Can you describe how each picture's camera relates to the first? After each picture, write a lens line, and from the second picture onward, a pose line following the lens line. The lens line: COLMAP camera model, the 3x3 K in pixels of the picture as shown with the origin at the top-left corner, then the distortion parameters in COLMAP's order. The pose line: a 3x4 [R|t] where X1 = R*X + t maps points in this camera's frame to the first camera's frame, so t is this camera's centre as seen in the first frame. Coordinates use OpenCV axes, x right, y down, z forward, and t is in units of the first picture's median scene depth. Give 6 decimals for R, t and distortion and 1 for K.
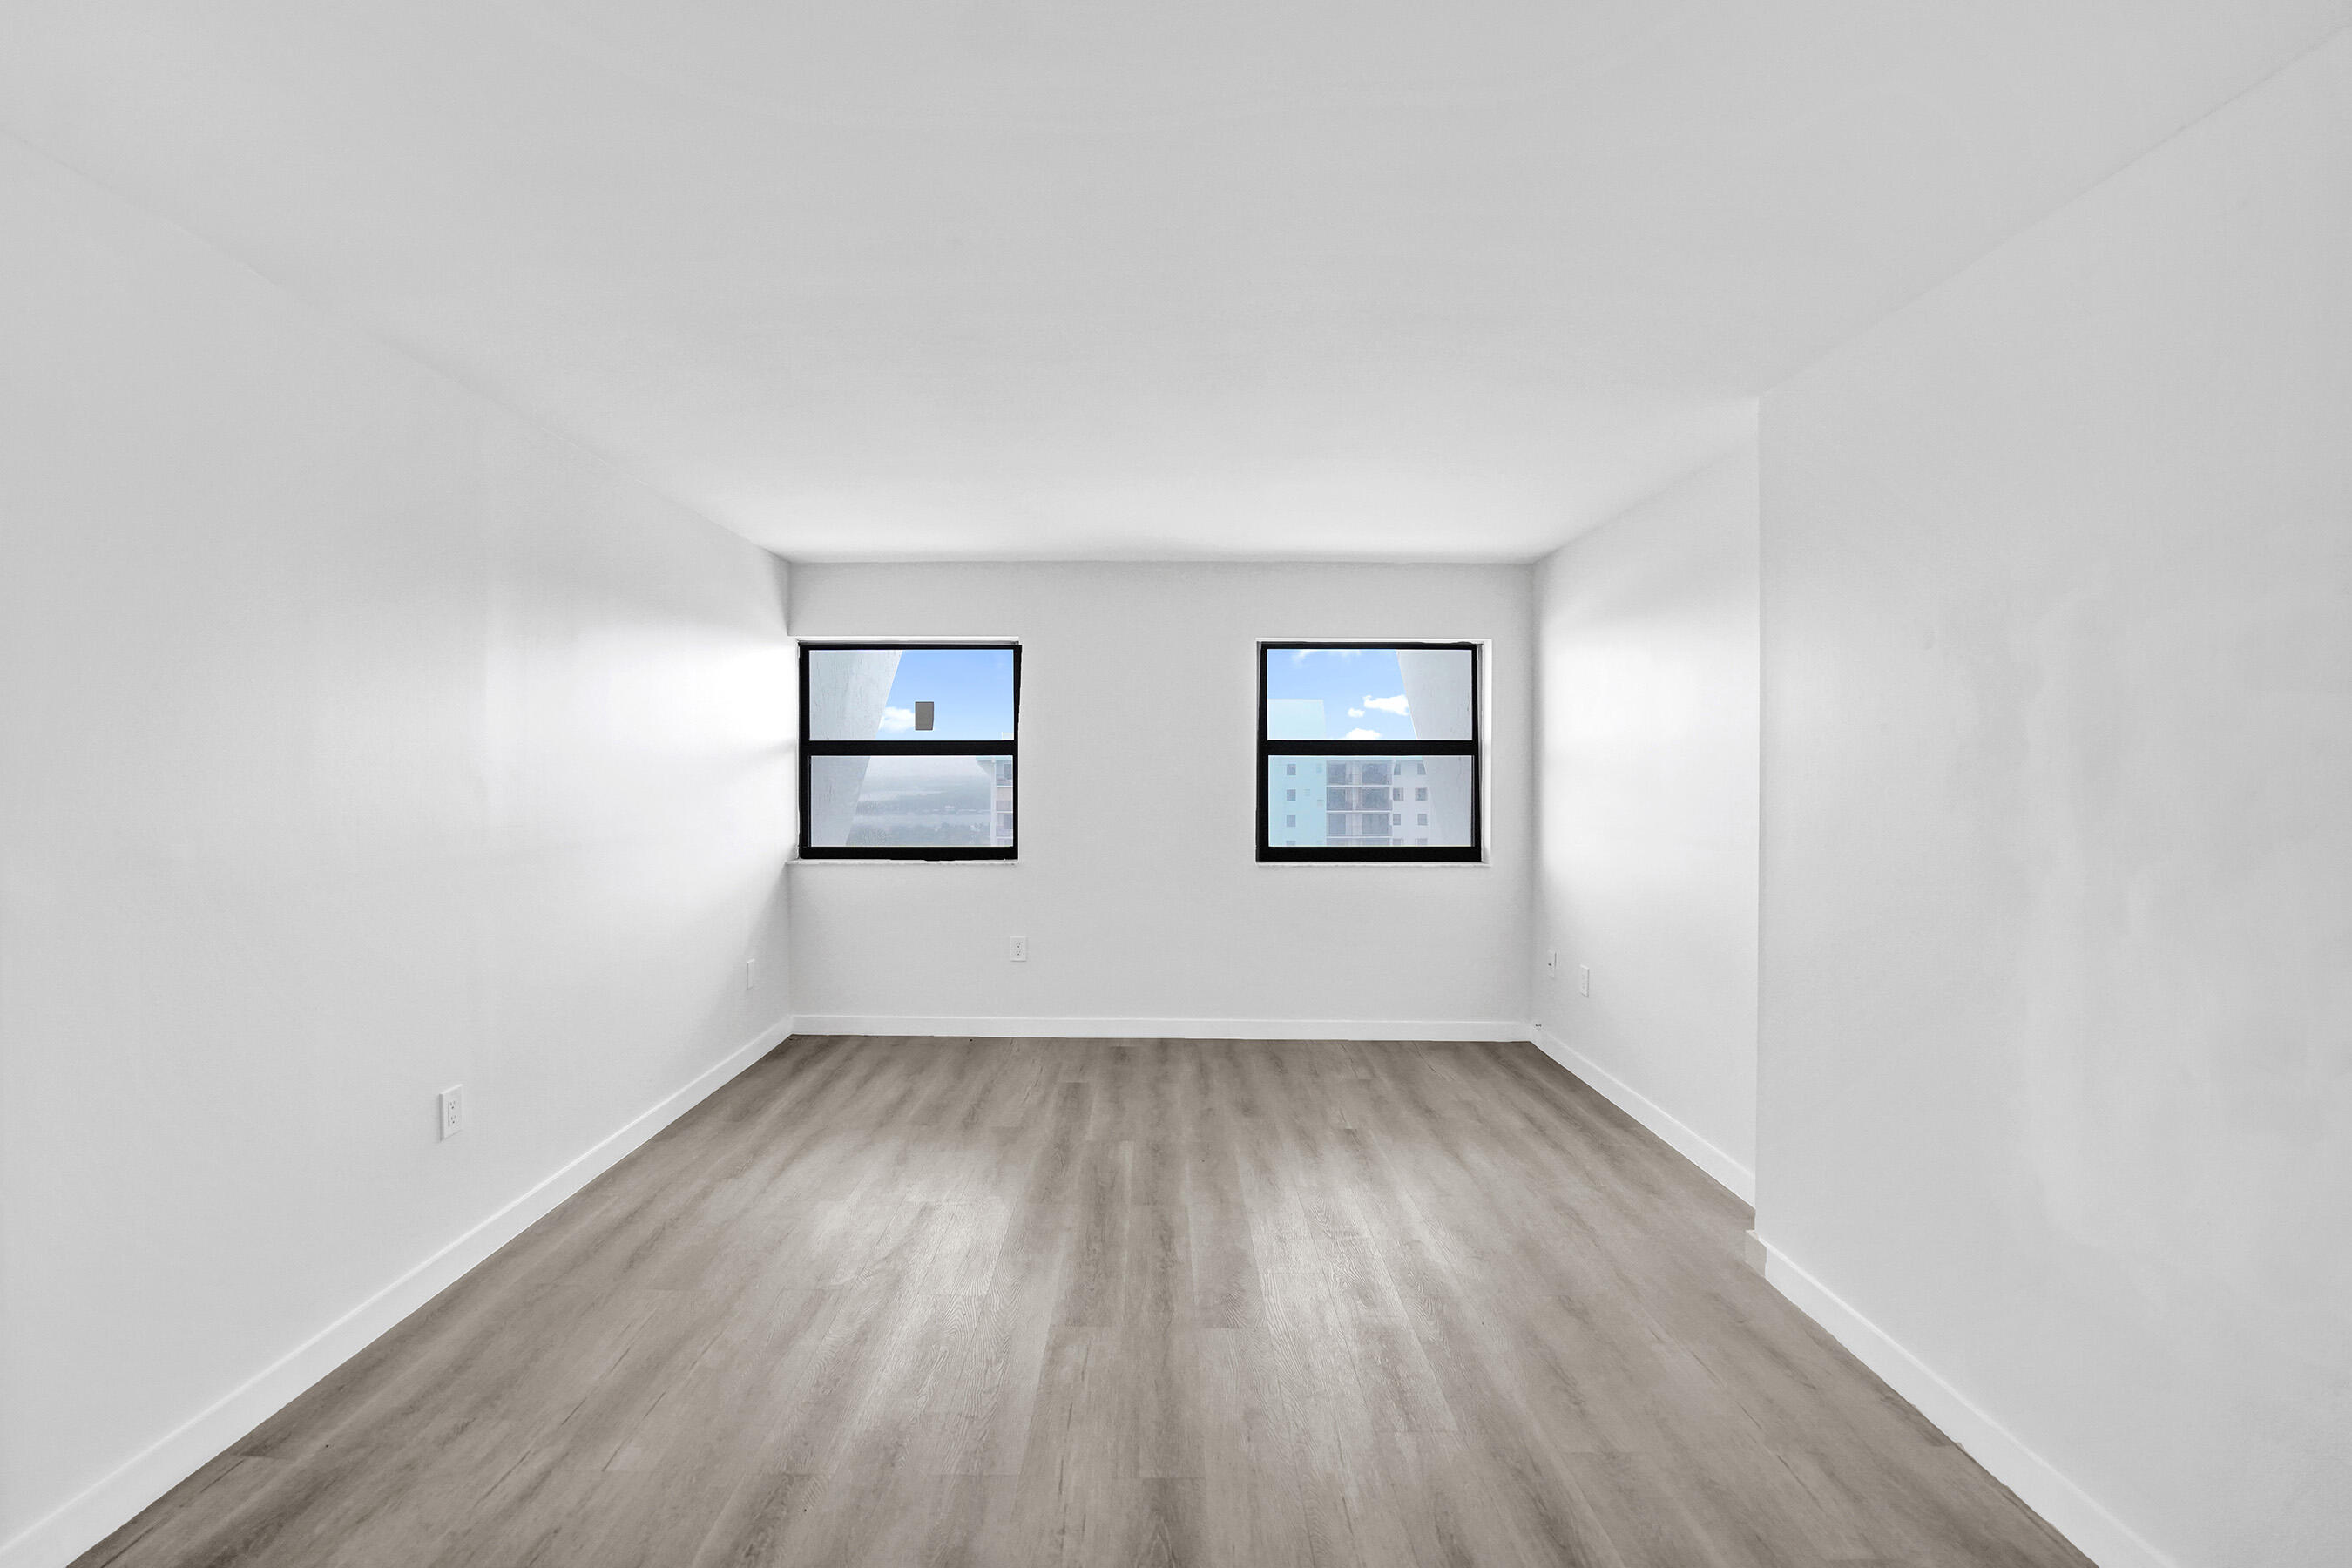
lens RADIAL K [[1008.9, 0, 1157.9], [0, 1008.9, 800.2], [0, 0, 1]] dist [-0.017975, 0.000020]
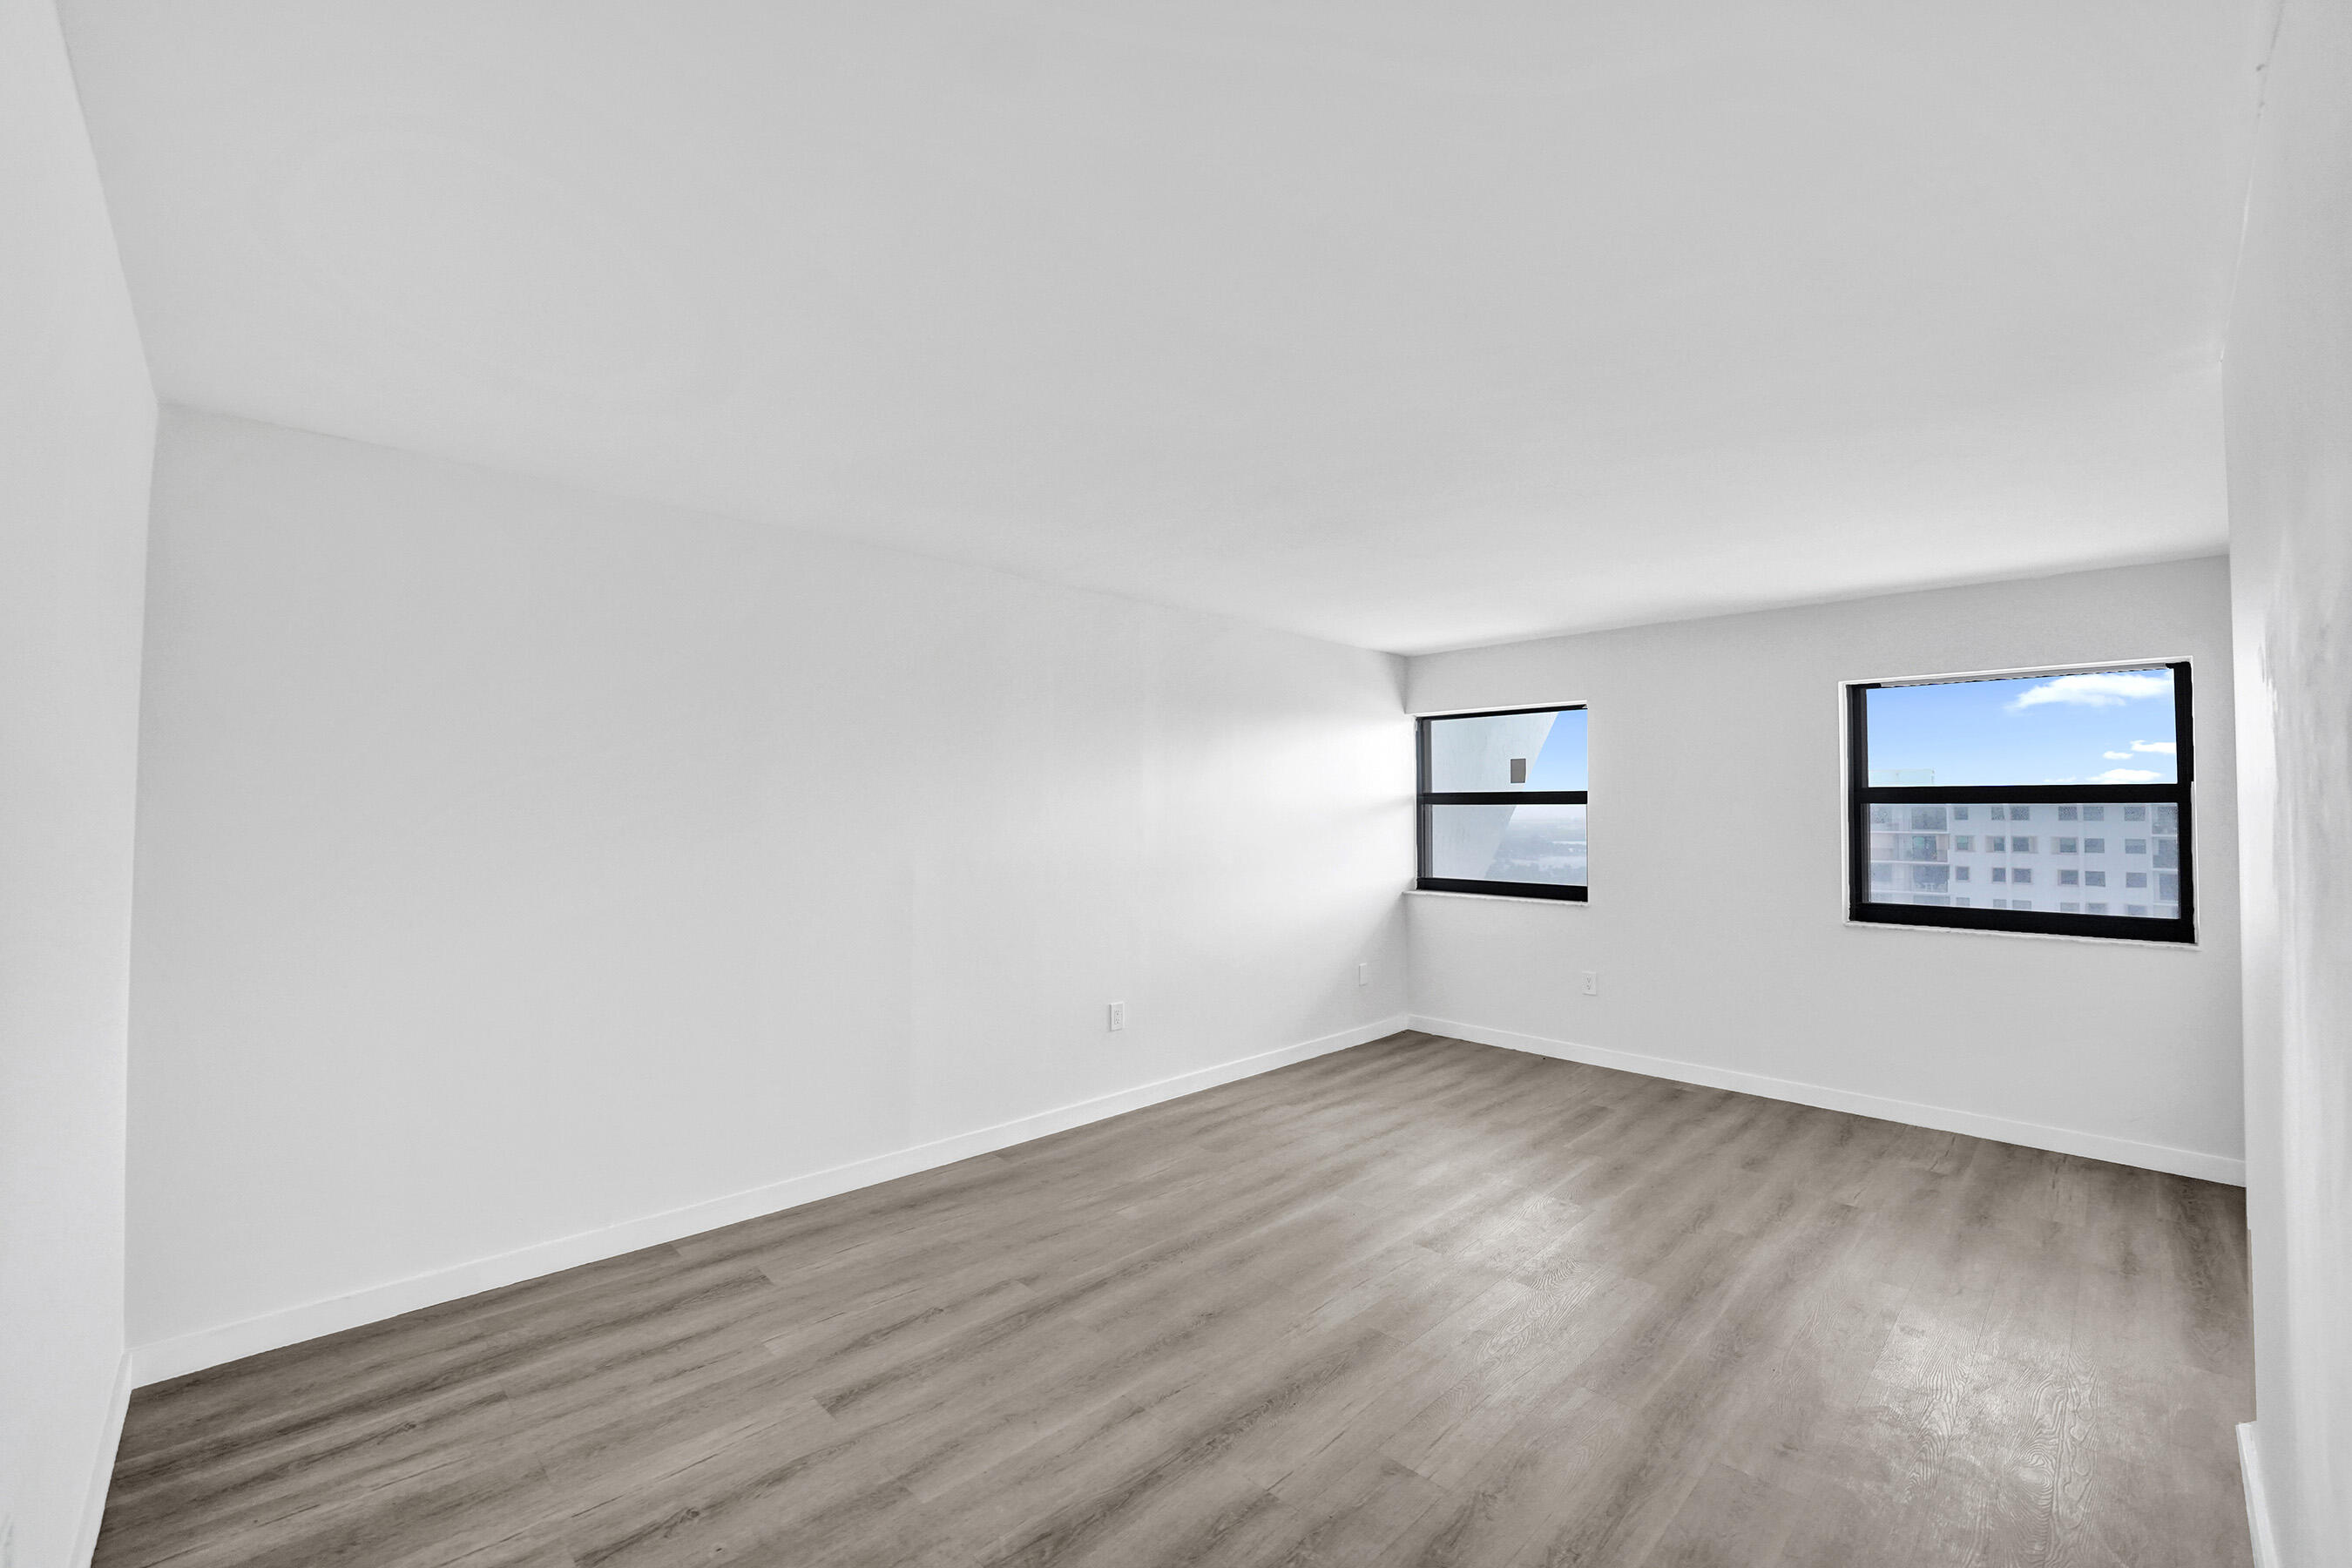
lens RADIAL K [[975.4, 0, 1172.9], [0, 975.4, 789.0], [0, 0, 1]] dist [-0.017481, 0.000245]
pose [[0.701624, -0.017341, -0.712336, 0.343860], [-0.022677, 0.998654, -0.046647, -0.003496], [0.712186, 0.048882, 0.700287, -0.083370]]
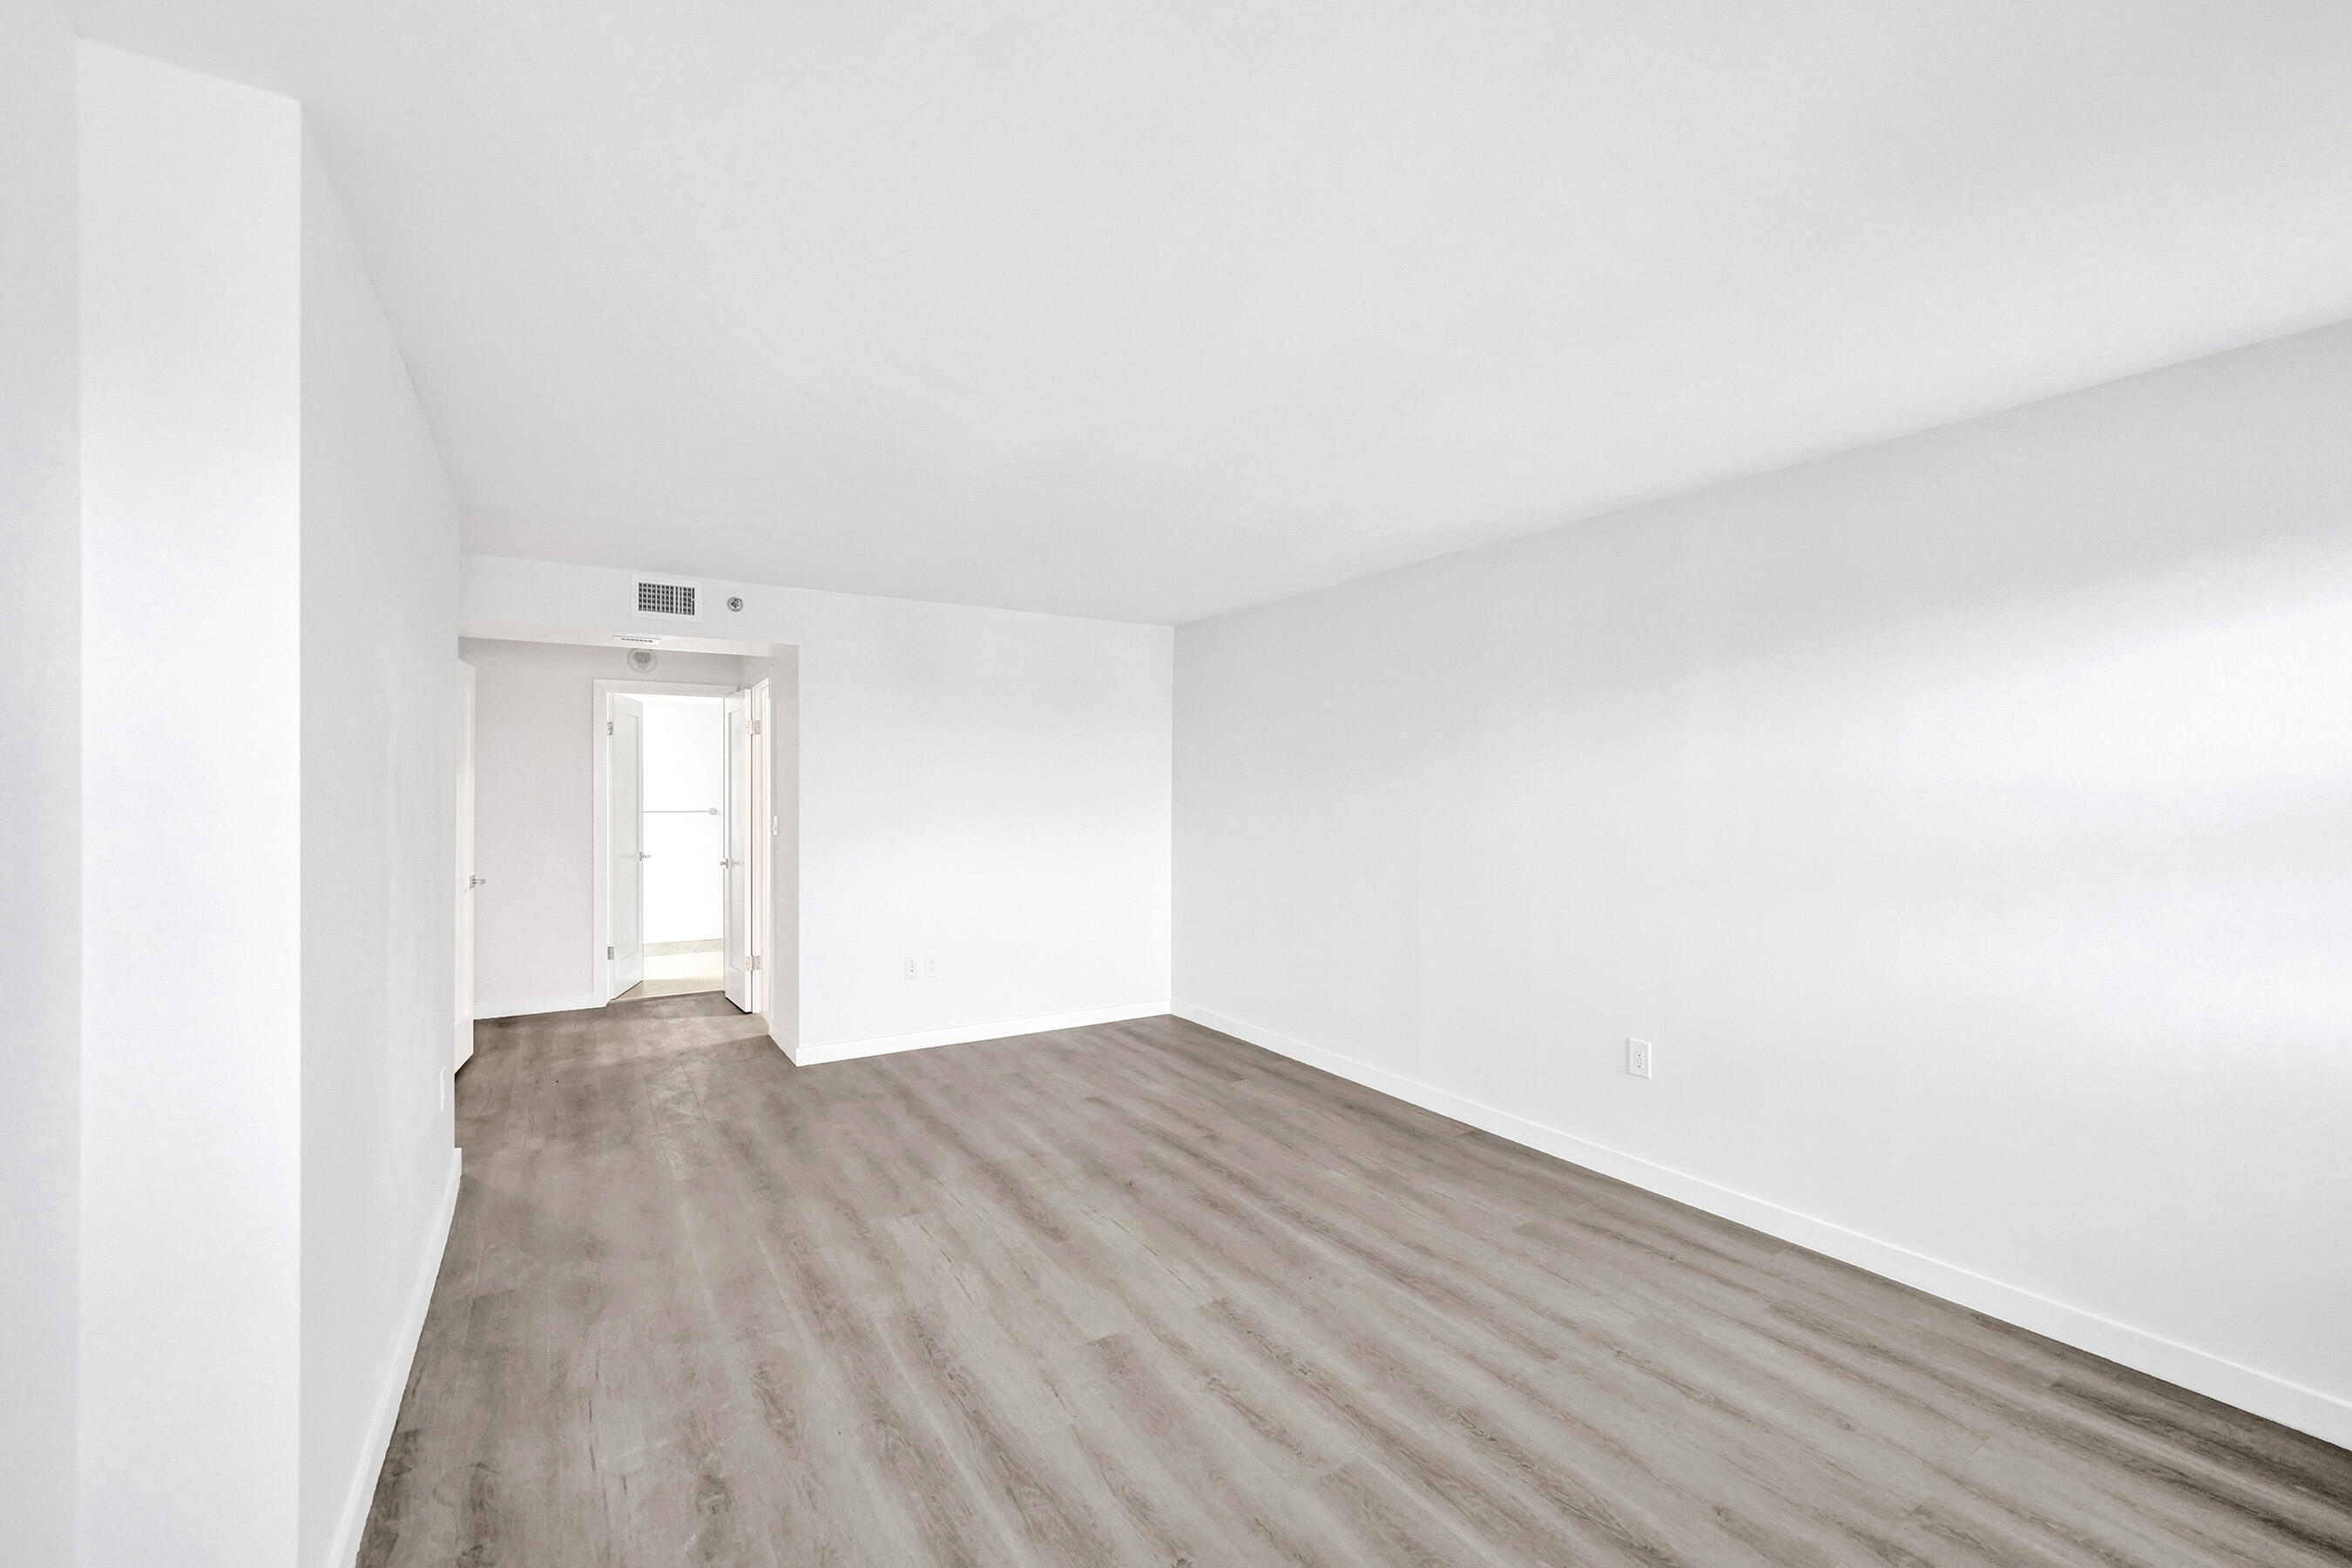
lens RADIAL K [[976.2, 0, 1163.9], [0, 976.2, 789.6], [0, 0, 1]] dist [0.000190, 0.000273]
pose [[-0.853010, -0.009917, -0.521801, 0.303543], [-0.024007, 0.999507, 0.020249, -0.031960], [0.521343, 0.029799, -0.852827, 1.057353]]
